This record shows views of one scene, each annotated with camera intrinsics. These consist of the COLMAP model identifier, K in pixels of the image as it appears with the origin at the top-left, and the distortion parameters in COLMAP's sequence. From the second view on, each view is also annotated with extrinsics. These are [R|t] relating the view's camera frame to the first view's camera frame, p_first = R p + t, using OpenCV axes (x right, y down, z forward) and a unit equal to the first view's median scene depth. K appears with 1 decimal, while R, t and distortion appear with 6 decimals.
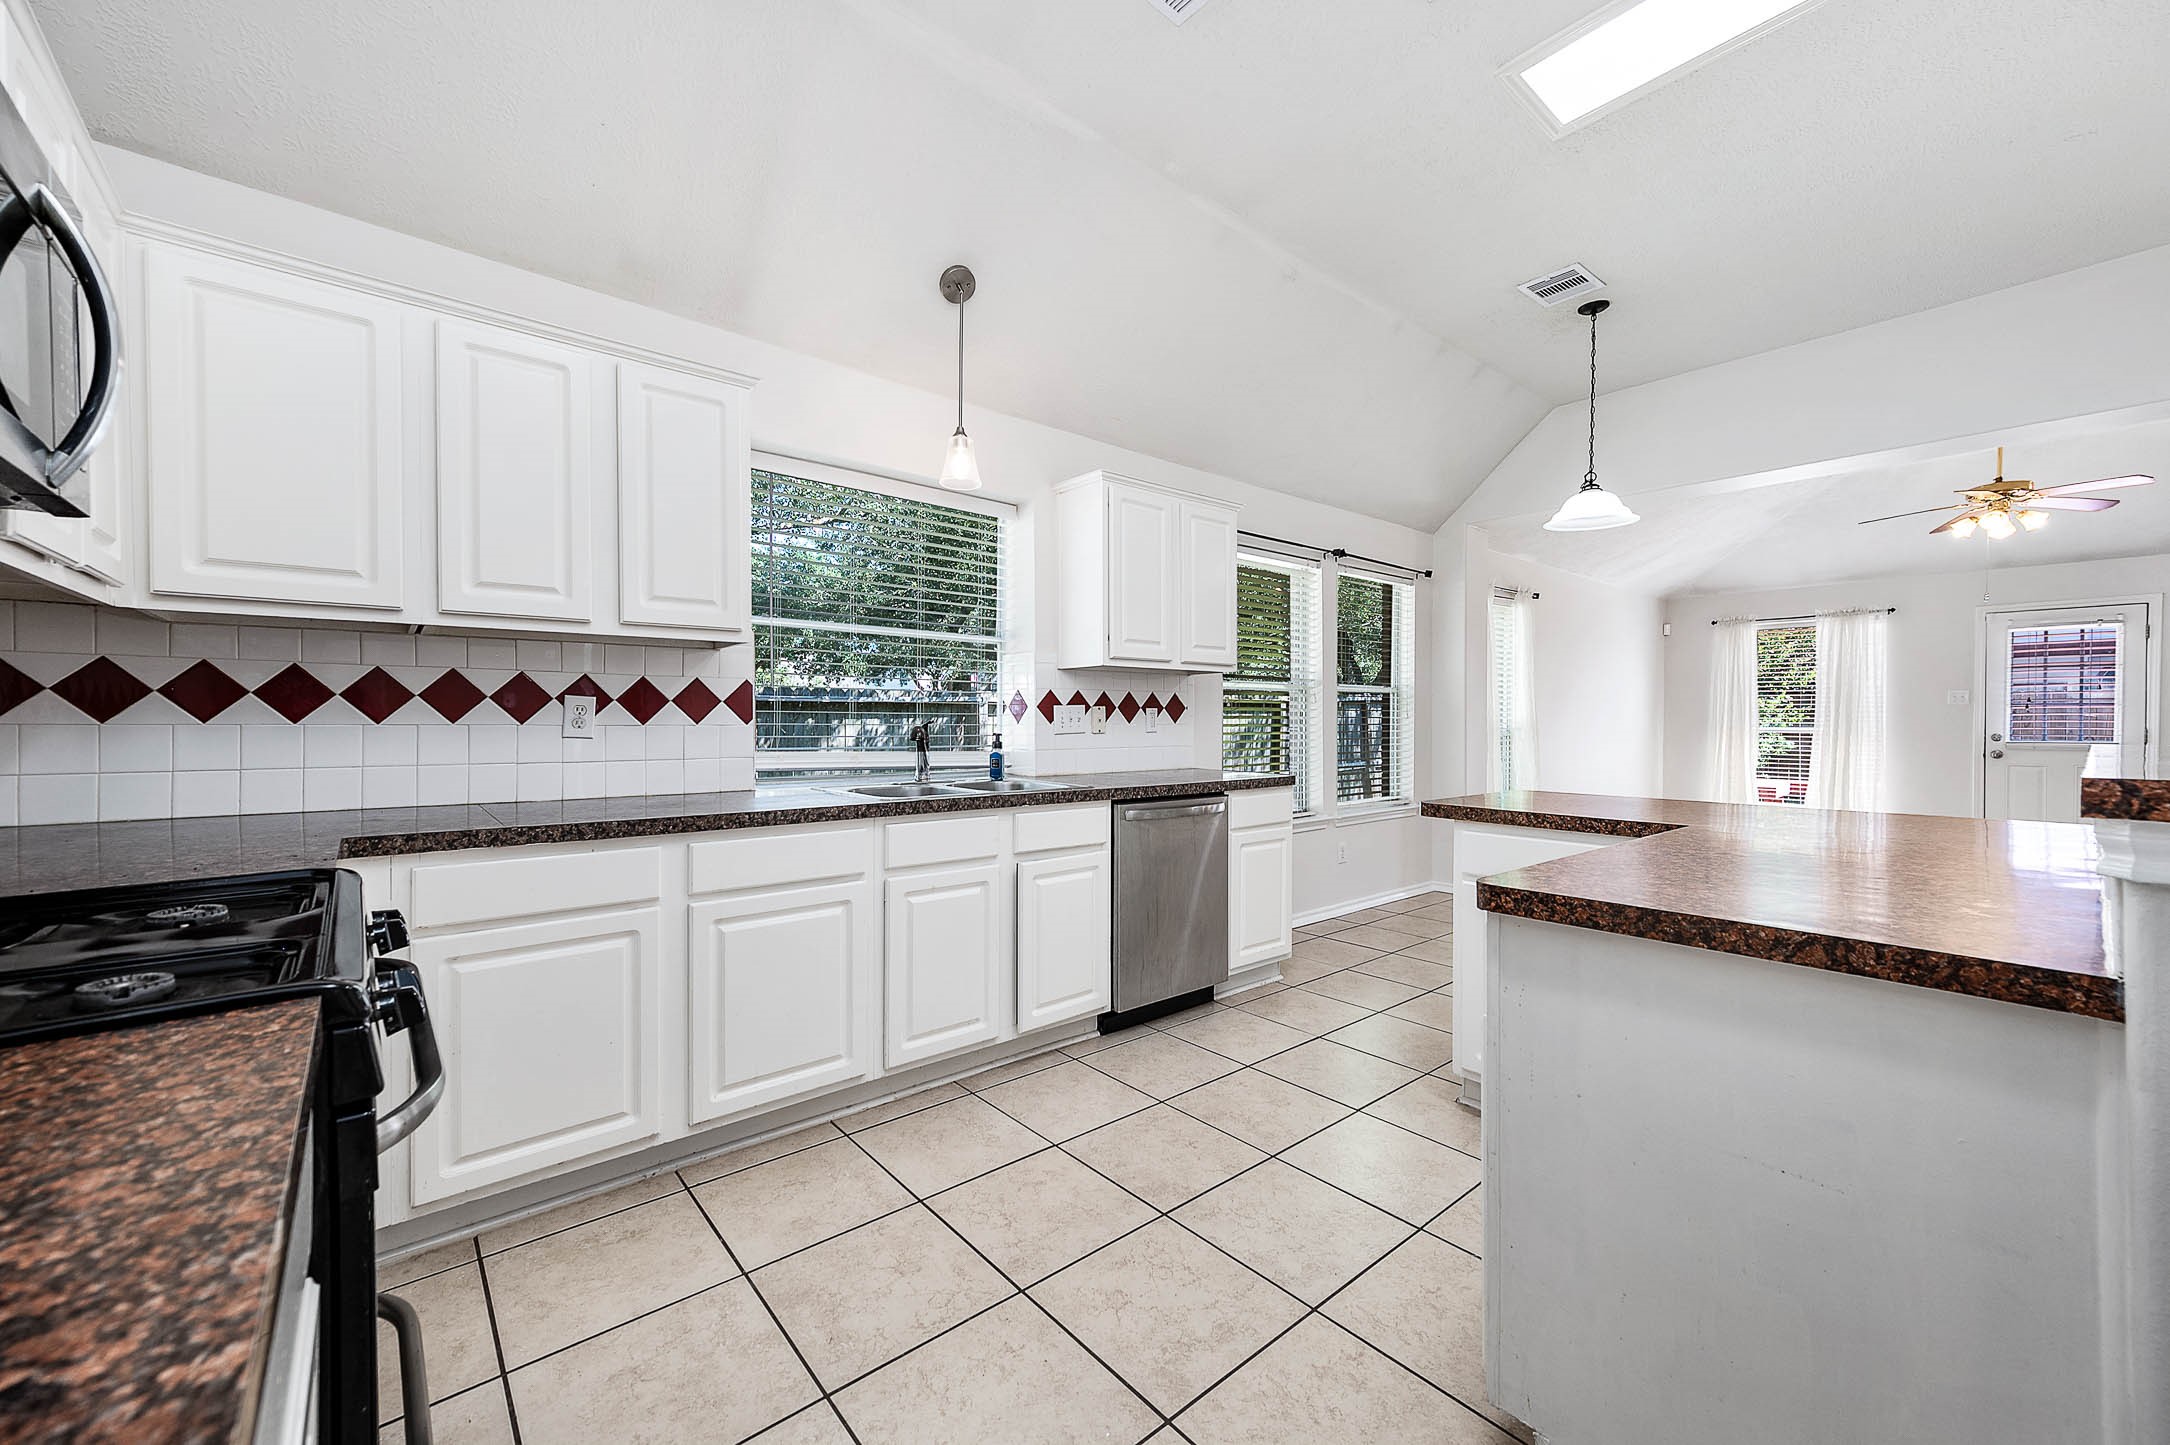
lens RADIAL K [[854.5, 0, 1085.8], [0, 854.5, 725.0], [0, 0, 1]] dist [0.009425, 0.000138]
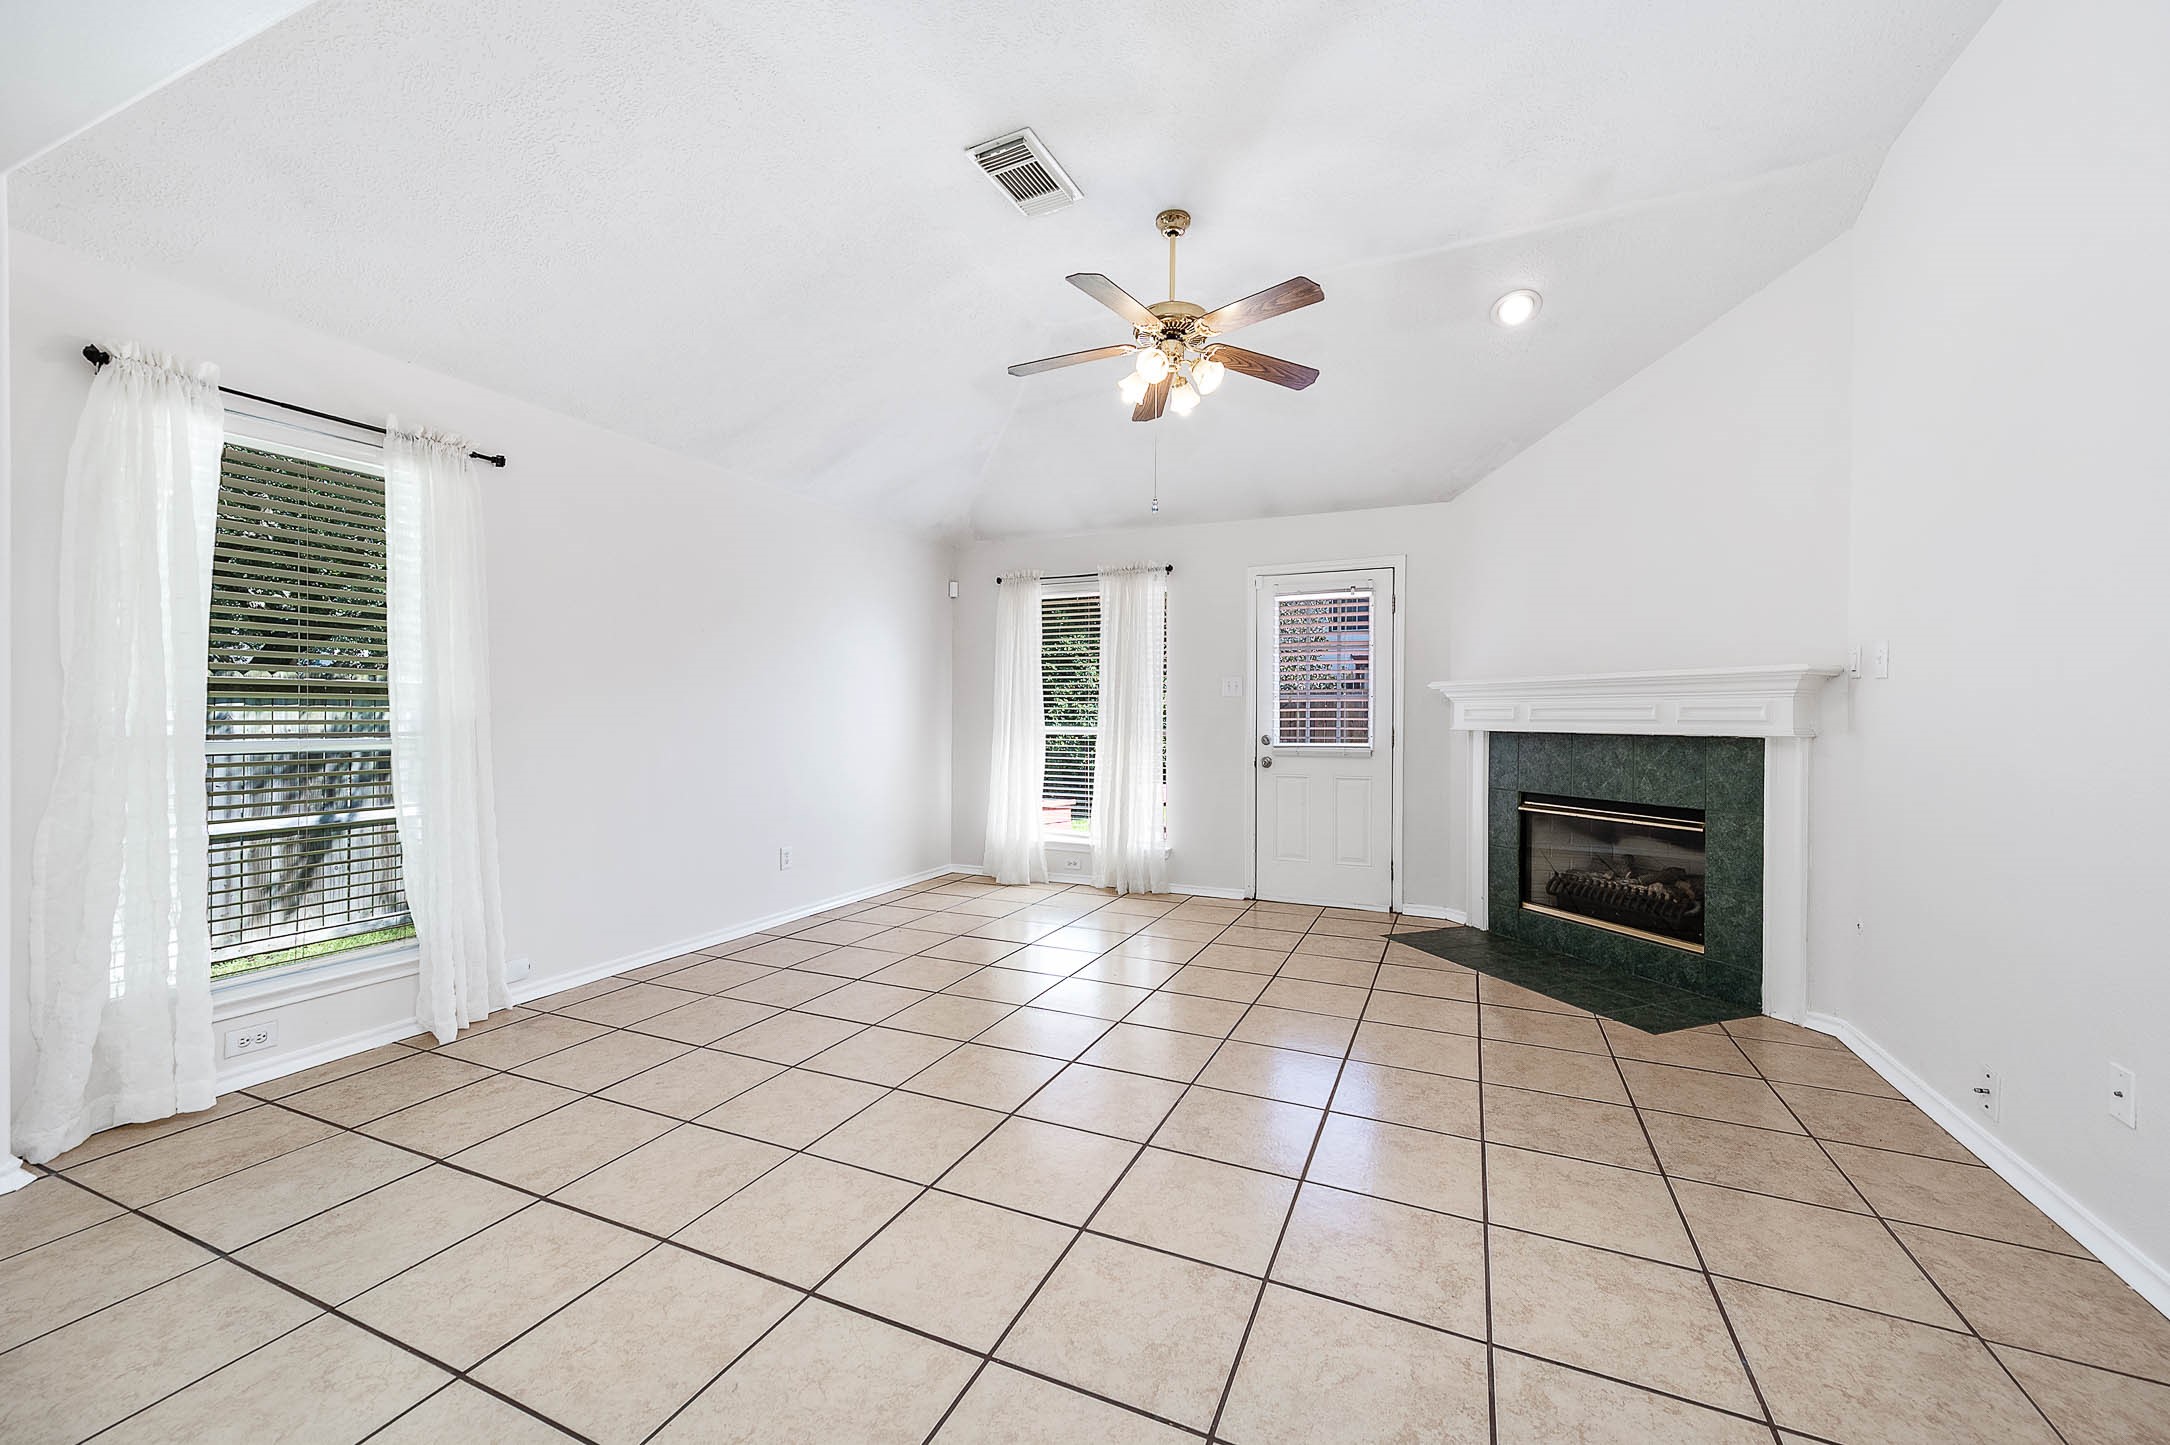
lens RADIAL K [[854.5, 0, 1068.7], [0, 854.5, 720.6], [0, 0, 1]] dist [0.009425, 0.000138]
pose [[0.904785, 0.003426, 0.425854, 1.342987], [-0.001588, 0.999988, -0.004670, 0.003145], [-0.425865, 0.003549, 0.904780, 0.913710]]
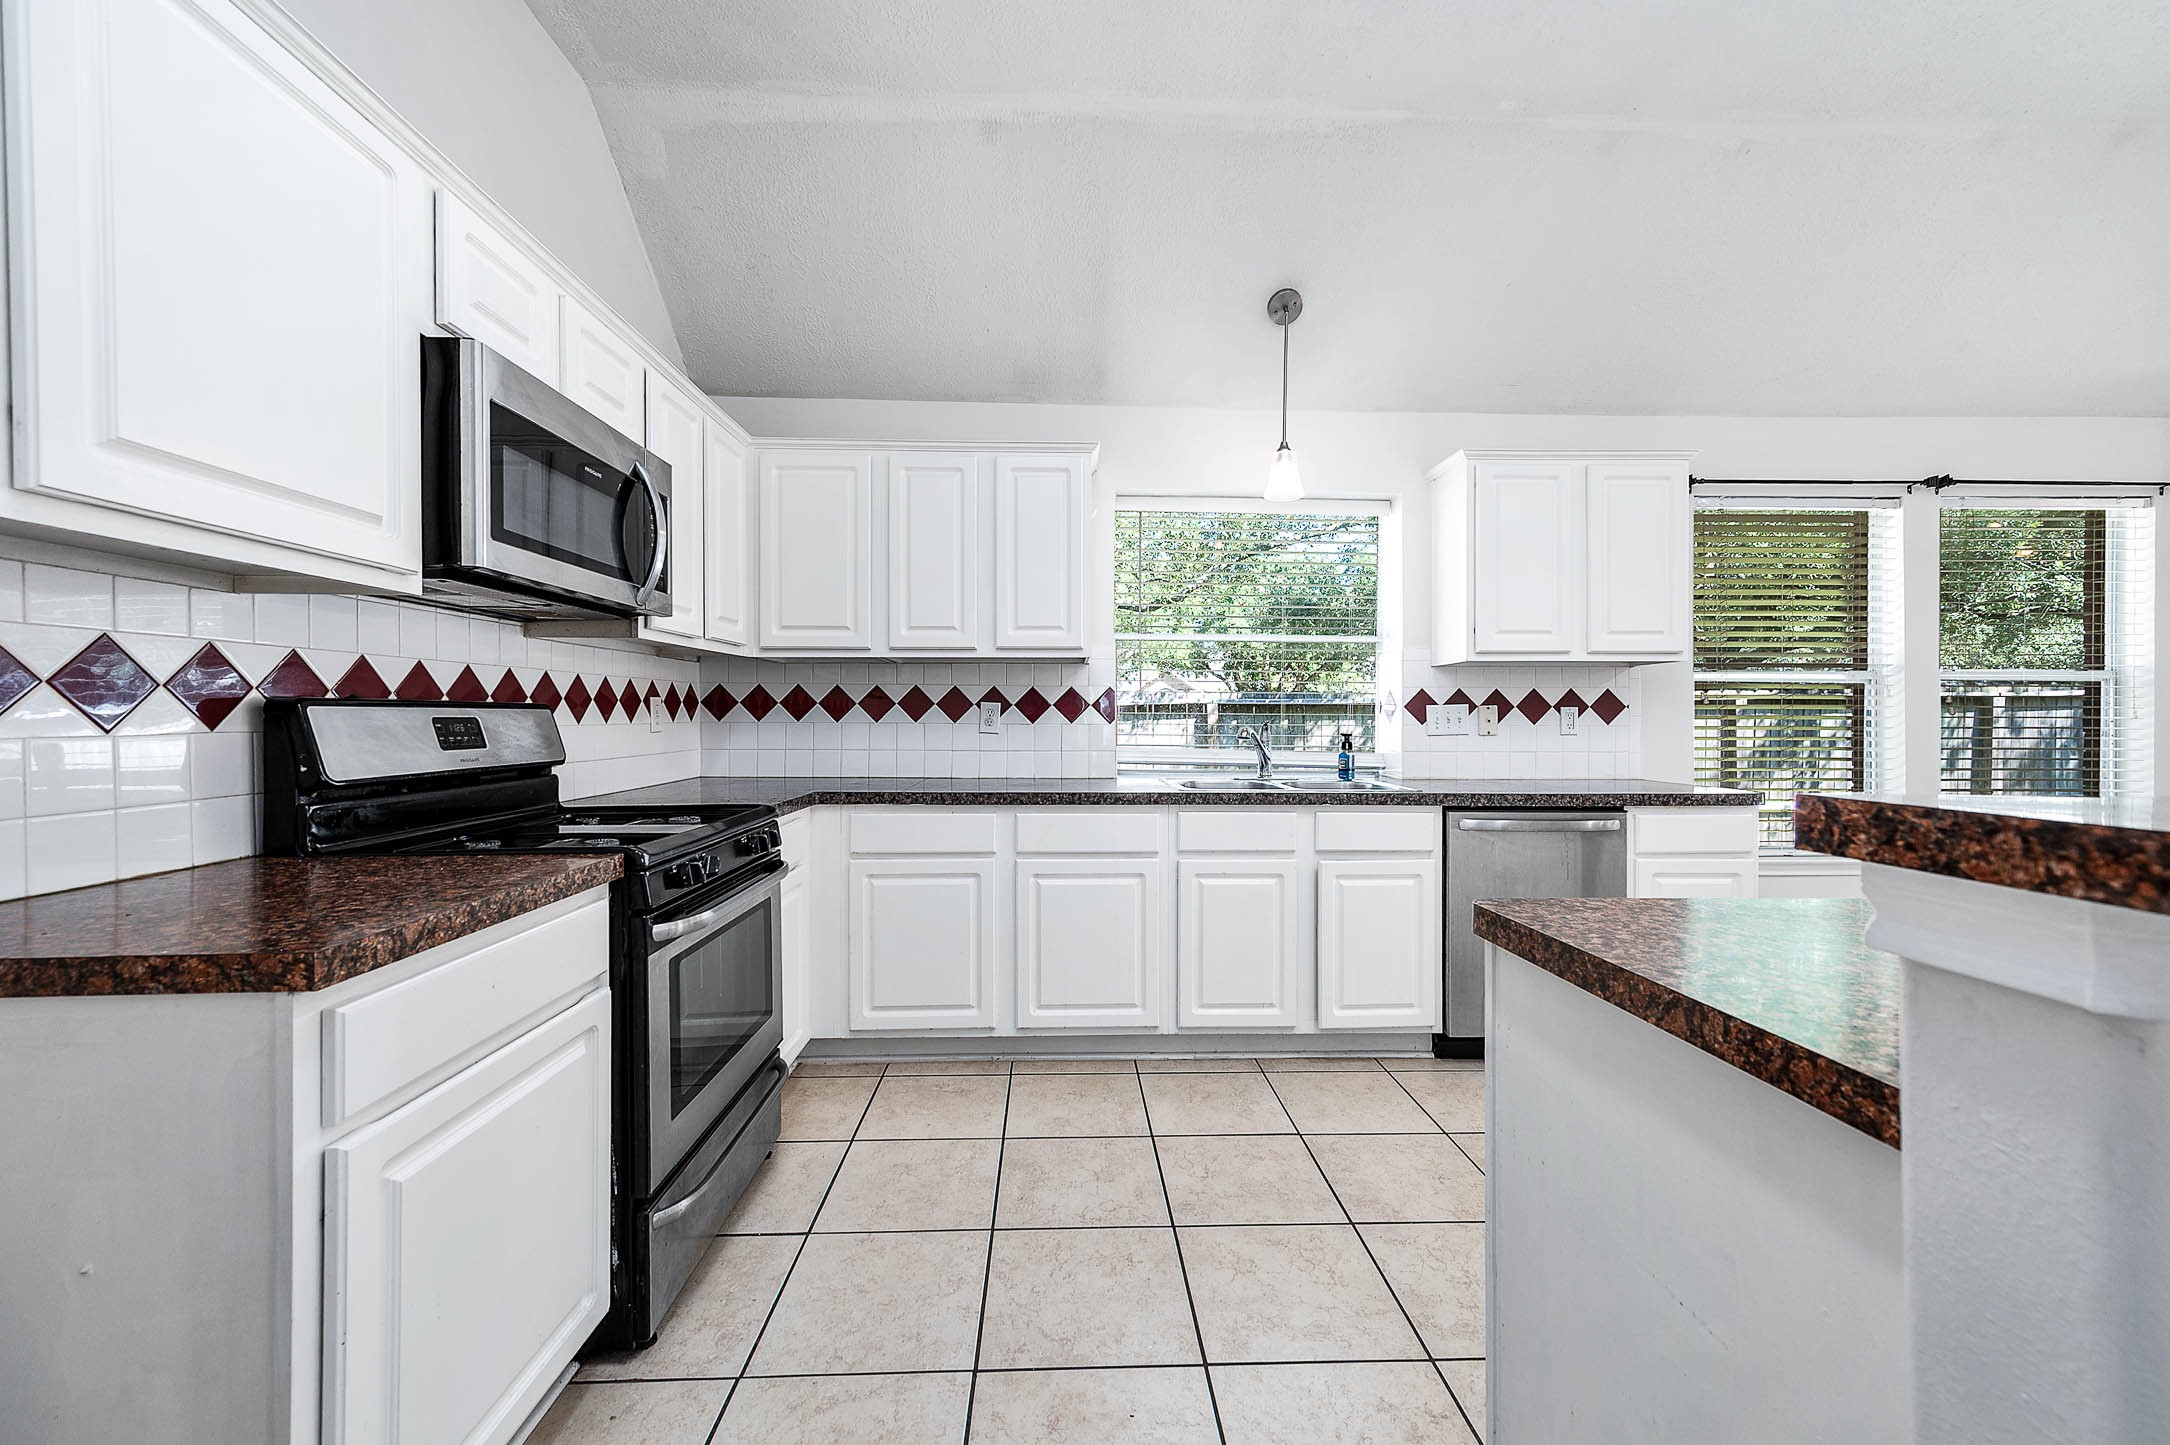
lens RADIAL K [[854.5, 0, 1076.9], [0, 854.5, 721.2], [0, 0, 1]] dist [0.009425, 0.000138]
pose [[0.781282, 0.000252, -0.624178, 0.302773], [-0.004765, 0.999973, -0.005560, 0.002216], [0.624160, 0.007318, 0.781262, 0.021200]]
